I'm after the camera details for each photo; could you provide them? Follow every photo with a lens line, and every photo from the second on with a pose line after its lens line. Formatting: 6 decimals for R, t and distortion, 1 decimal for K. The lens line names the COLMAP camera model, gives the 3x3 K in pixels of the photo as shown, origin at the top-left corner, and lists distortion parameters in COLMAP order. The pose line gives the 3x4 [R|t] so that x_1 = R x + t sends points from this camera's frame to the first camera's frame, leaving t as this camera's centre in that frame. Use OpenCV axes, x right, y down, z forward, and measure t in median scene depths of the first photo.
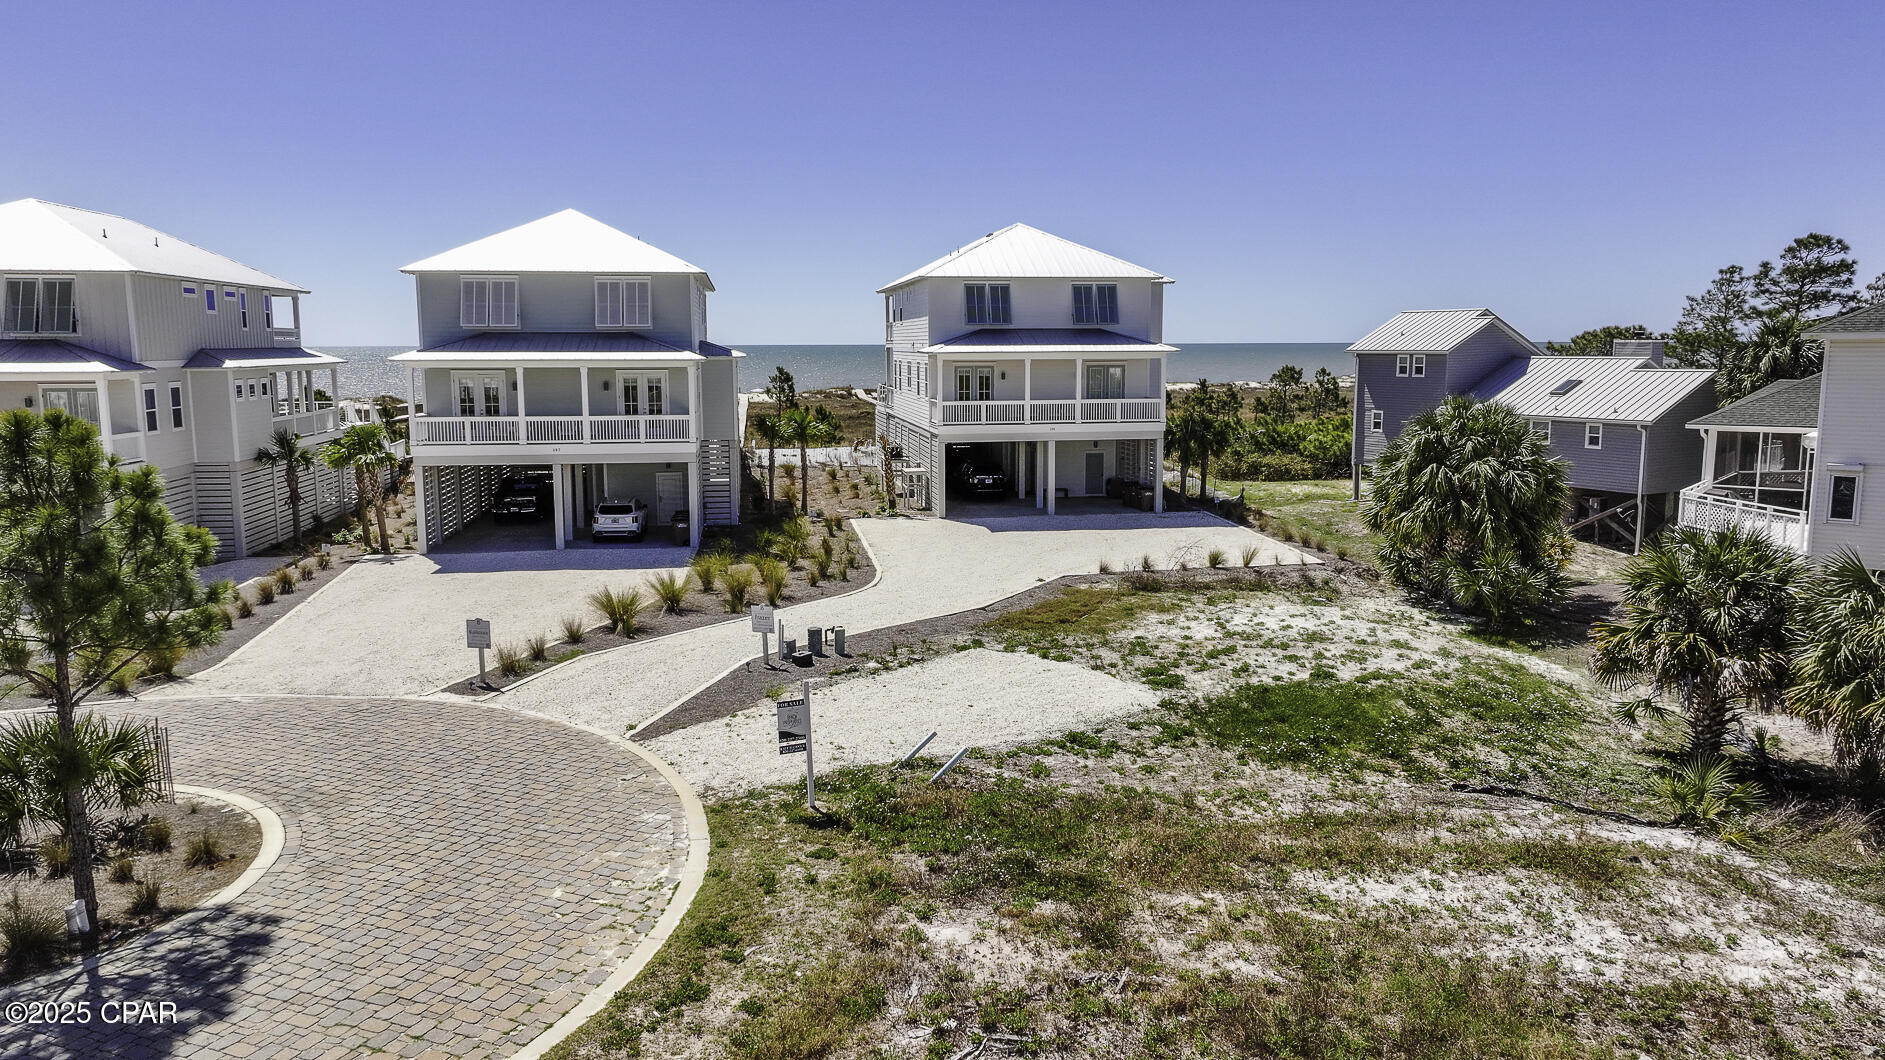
lens RADIAL K [[1324.7, 0, 948.7], [0, 1324.7, 531.8], [0, 0, 1]] dist [0.003648, 0.010152]
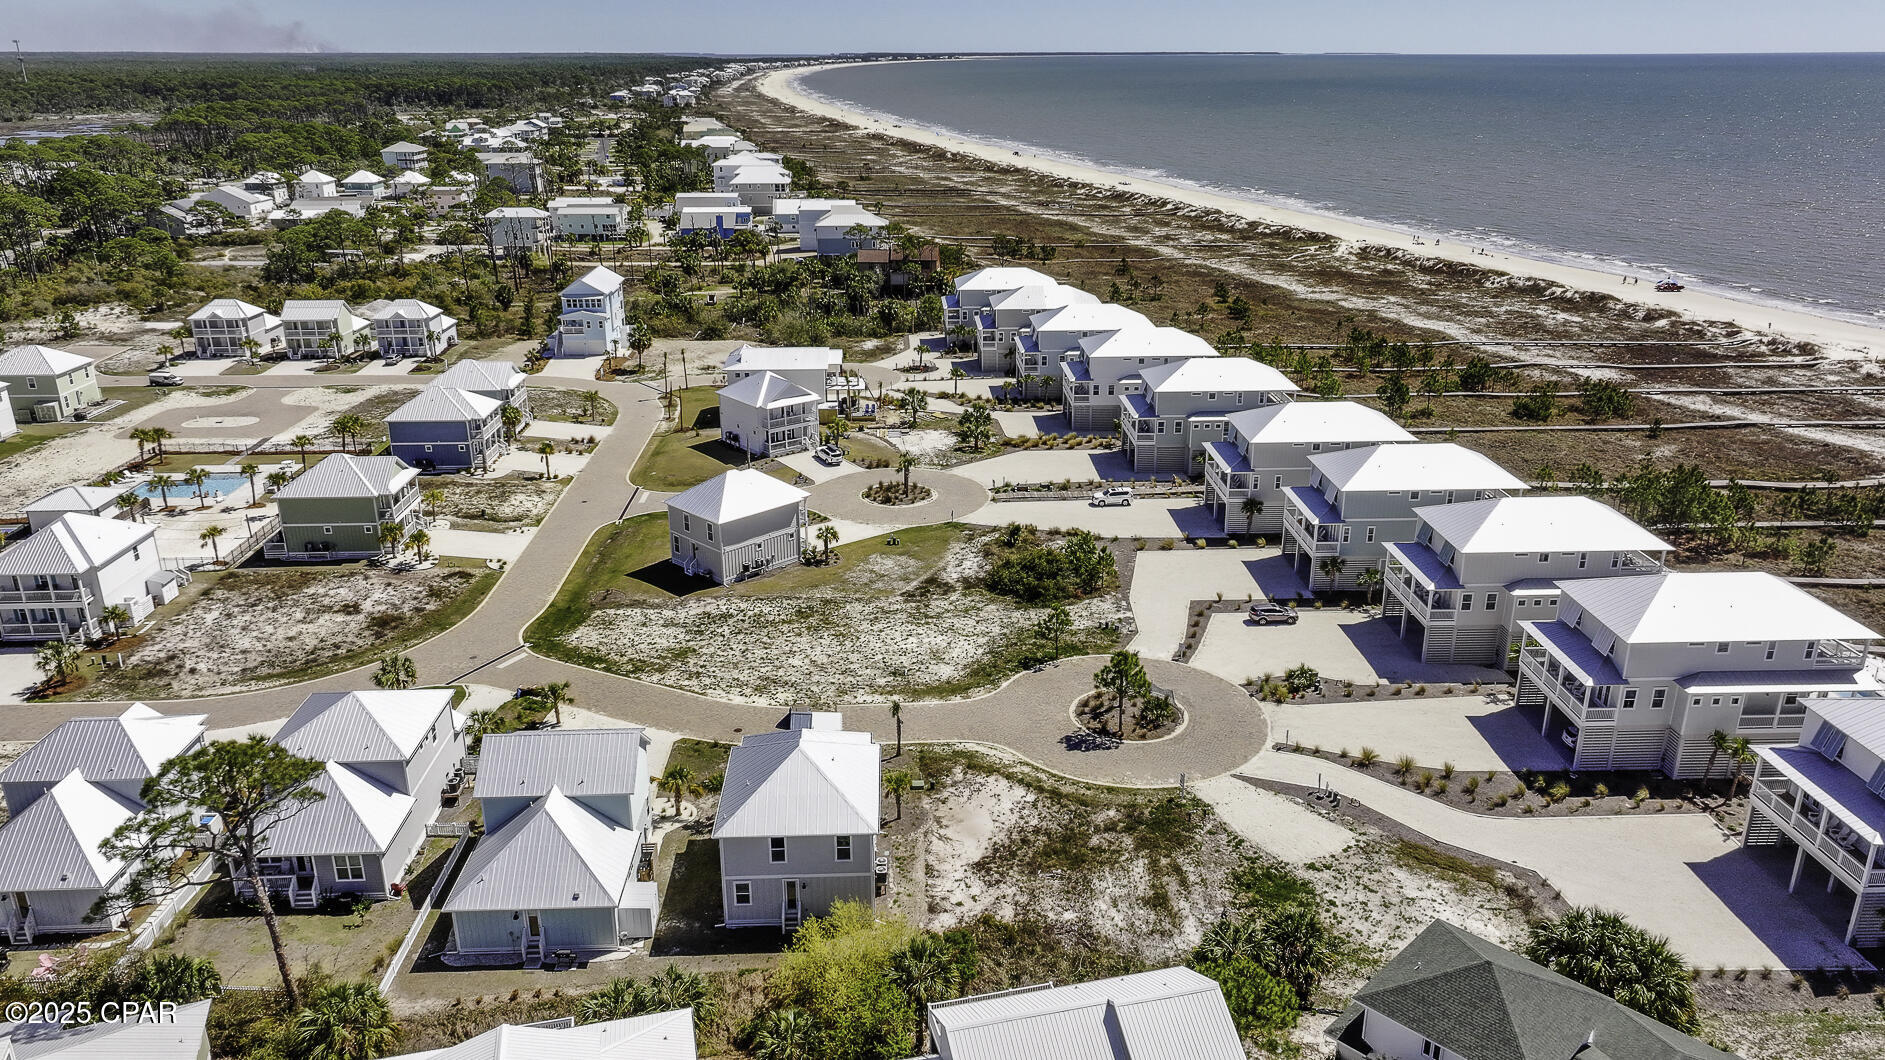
lens RADIAL K [[1324.7, 0, 944.2], [0, 1324.7, 531.9], [0, 0, 1]] dist [0.003648, 0.010152]
pose [[-0.114238, 0.345082, -0.931595, 2.688796], [-0.136764, 0.923342, 0.358796, -1.479131], [0.983995, 0.168397, -0.058286, 0.274021]]
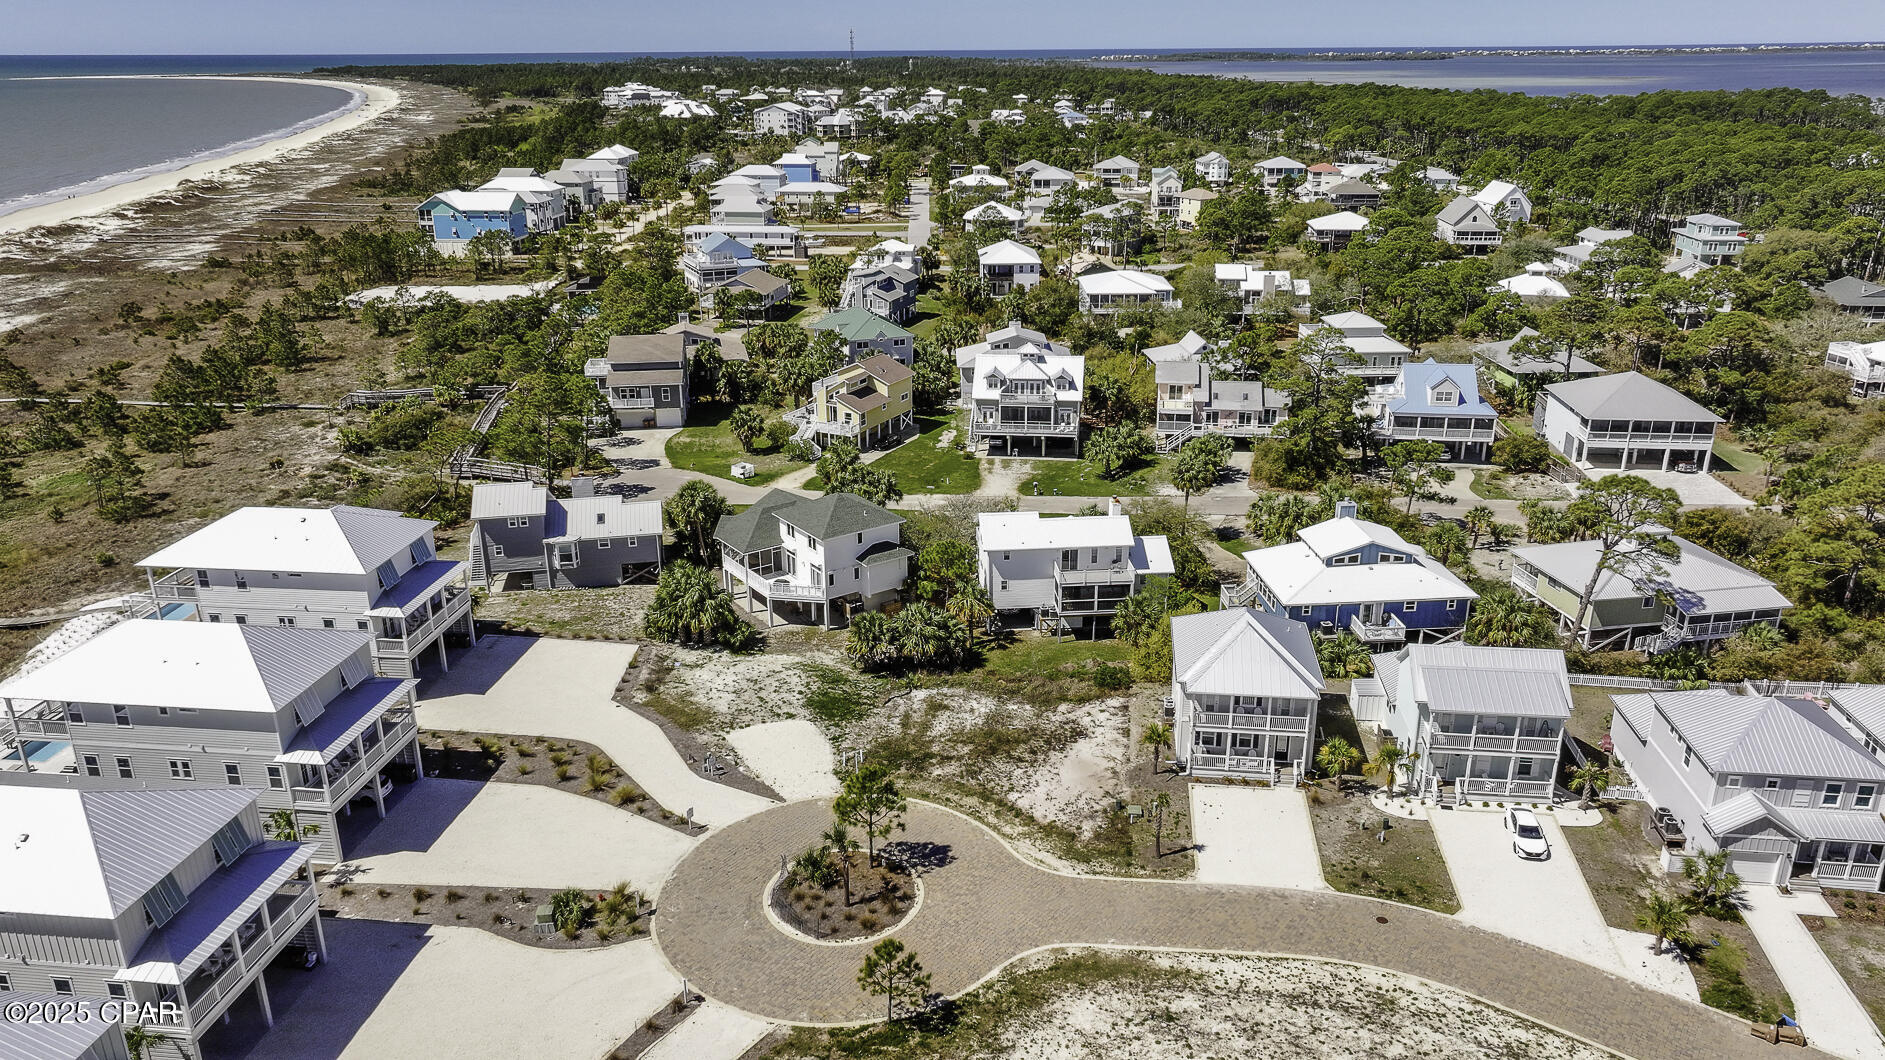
lens RADIAL K [[1324.7, 0, 954.8], [0, 1324.7, 533.4], [0, 0, 1]] dist [0.003648, 0.010152]
pose [[0.268269, -0.334175, 0.903526, -2.555085], [0.142629, 0.941347, 0.305815, -1.264028], [-0.952727, 0.046828, 0.300197, -0.389465]]
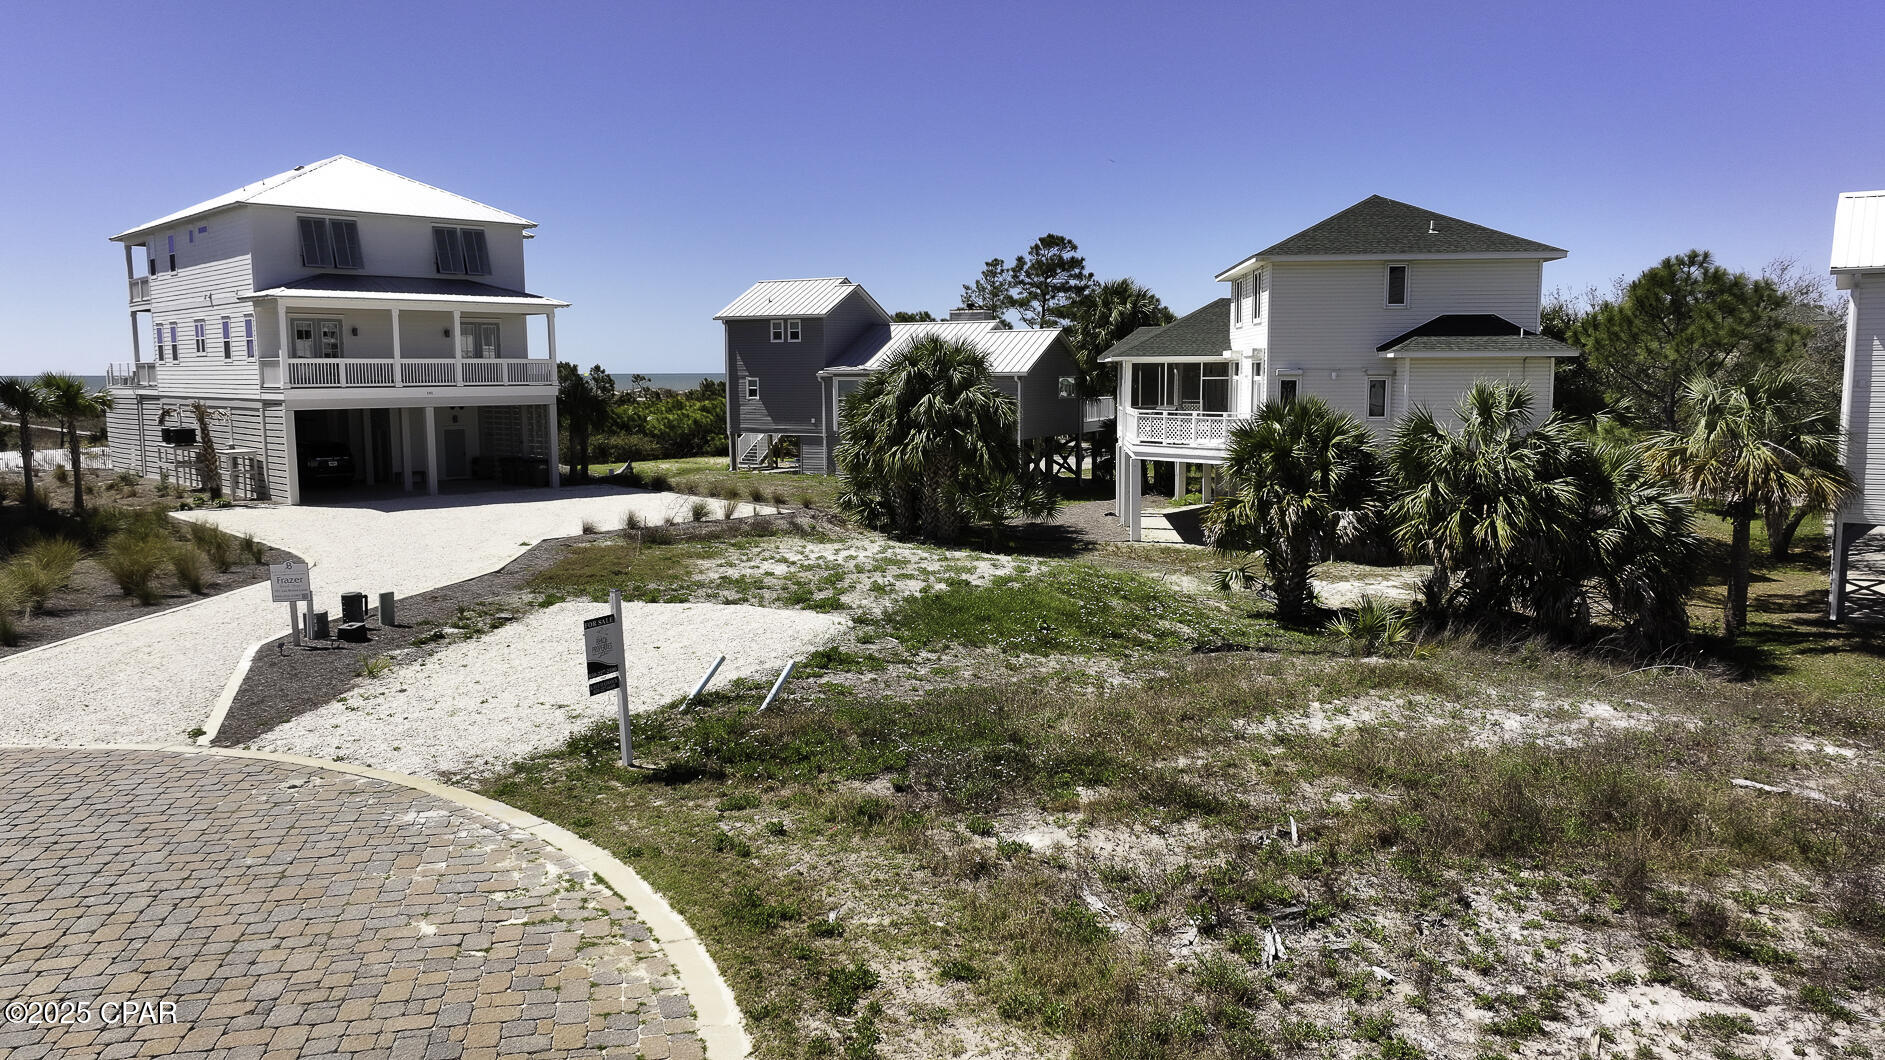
lens RADIAL K [[1324.7, 0, 948.4], [0, 1324.7, 531.2], [0, 0, 1]] dist [0.003648, 0.010152]
pose [[0.819639, -0.068307, 0.568794, -0.270446], [0.081987, 0.996632, 0.001543, 0.071165], [-0.566984, 0.045369, 0.822479, 0.232261]]
